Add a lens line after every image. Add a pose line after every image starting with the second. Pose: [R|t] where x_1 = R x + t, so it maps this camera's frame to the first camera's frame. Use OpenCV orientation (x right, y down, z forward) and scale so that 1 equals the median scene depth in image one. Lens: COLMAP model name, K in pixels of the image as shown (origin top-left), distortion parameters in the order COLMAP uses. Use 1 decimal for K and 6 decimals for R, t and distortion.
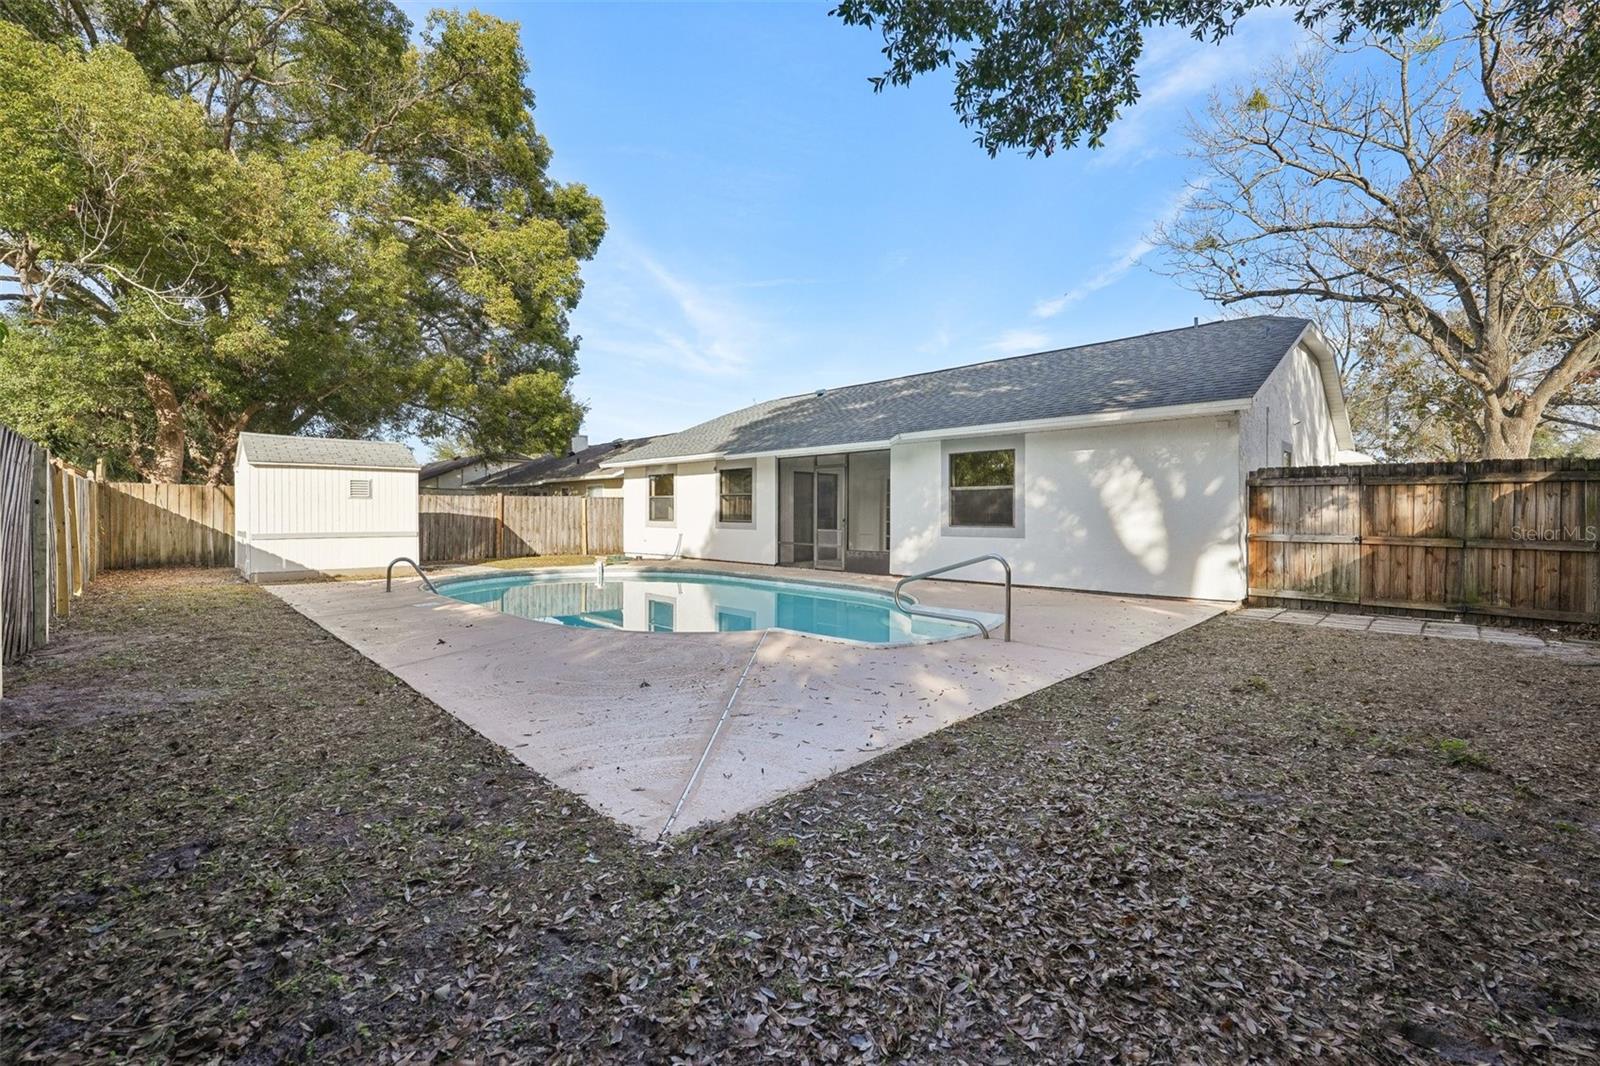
lens RADIAL K [[661.9, 0, 806.5], [0, 661.9, 532.8], [0, 0, 1]] dist [-0.009975, -0.000628]
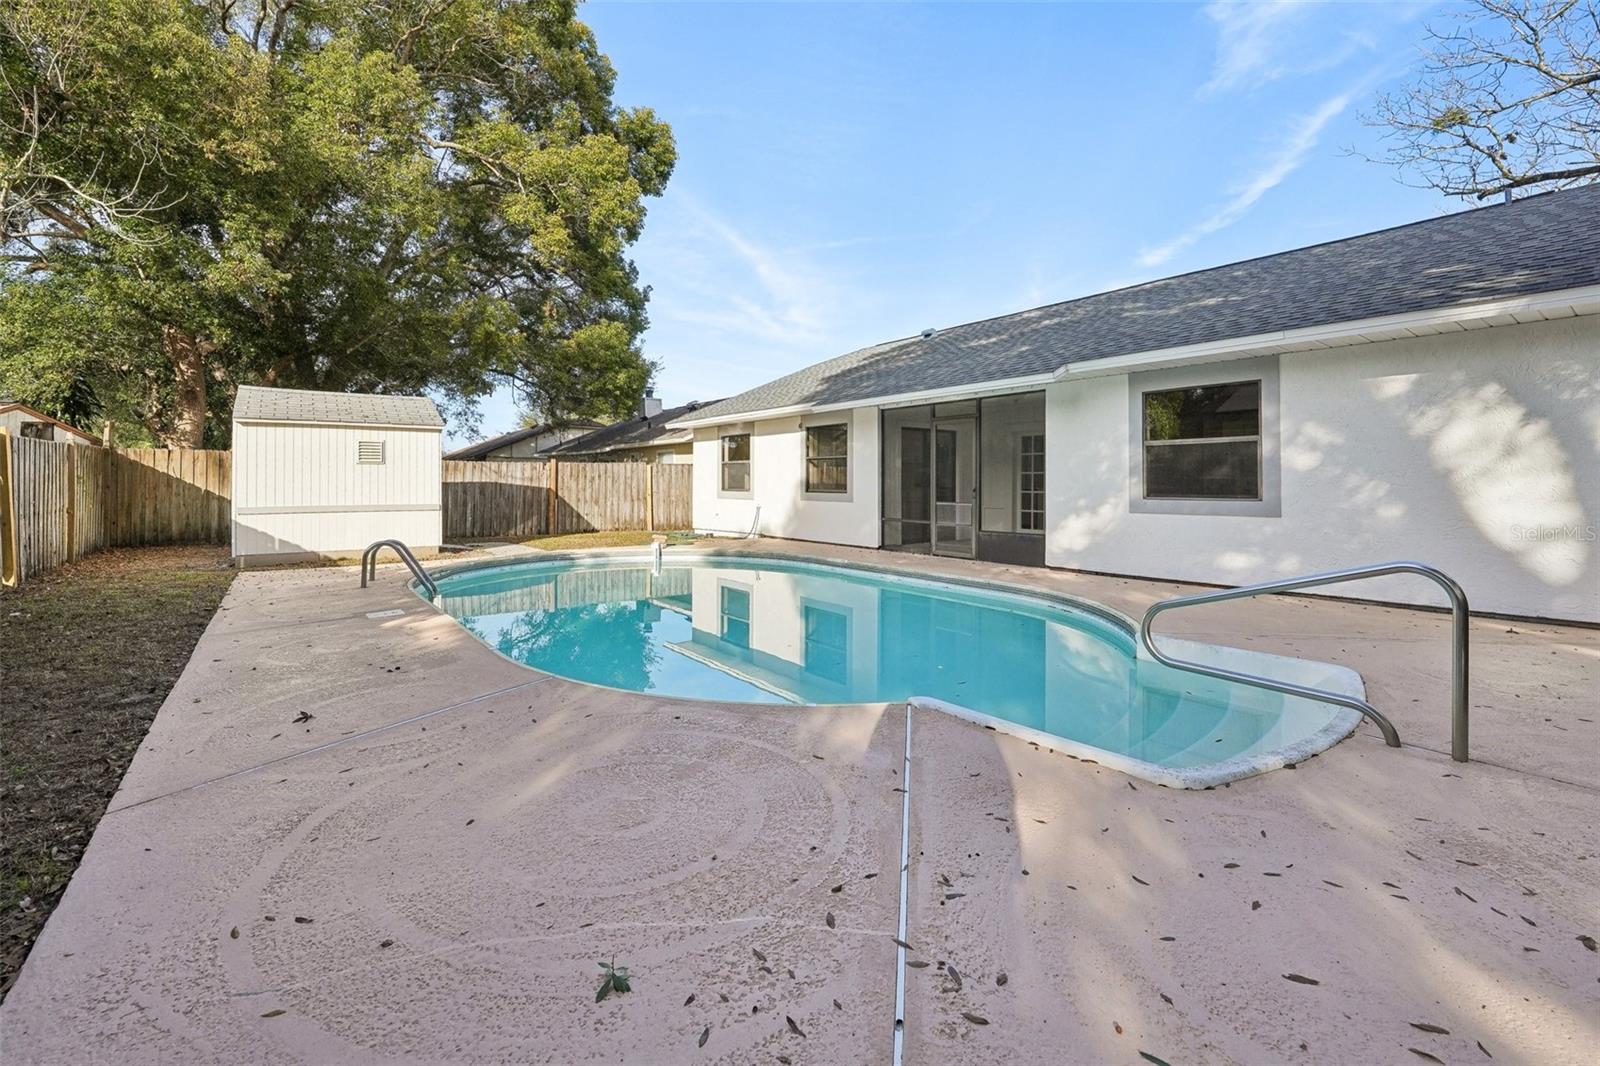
lens RADIAL K [[682.5, 0, 804.3], [0, 682.5, 506.1], [0, 0, 1]] dist [0.000589, -0.000043]
pose [[0.992012, 0.001951, -0.126128, -0.027585], [-0.001360, 0.999988, 0.004769, -0.003508], [0.126136, -0.004560, 0.992003, 0.172030]]
